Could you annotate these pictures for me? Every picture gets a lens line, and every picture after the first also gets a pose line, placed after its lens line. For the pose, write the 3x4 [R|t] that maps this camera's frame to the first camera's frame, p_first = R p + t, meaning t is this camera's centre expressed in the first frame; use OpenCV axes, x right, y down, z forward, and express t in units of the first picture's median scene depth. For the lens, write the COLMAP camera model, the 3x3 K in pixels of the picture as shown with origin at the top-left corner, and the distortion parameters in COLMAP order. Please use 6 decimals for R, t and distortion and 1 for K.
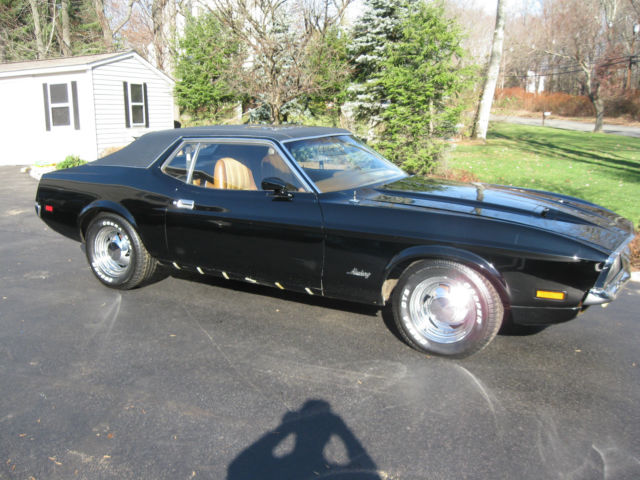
lens RADIAL K [[670.7, 0, 320.9], [0, 670.7, 244.5], [0, 0, 1]] dist [-0.095616, 0.000000]
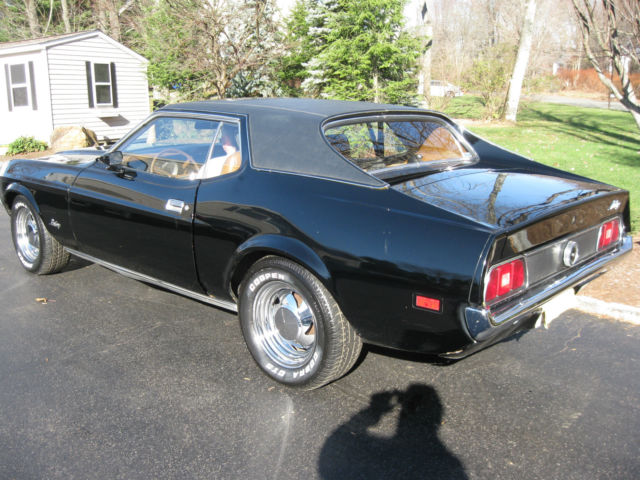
lens RADIAL K [[670.7, 0, 313.6], [0, 670.7, 238.6], [0, 0, 1]] dist [-0.095616, 0.000000]
pose [[0.988998, 0.023419, -0.146060, 0.188867], [-0.021446, 0.999656, 0.015072, -0.002300], [0.146363, -0.011774, 0.989161, 0.067845]]
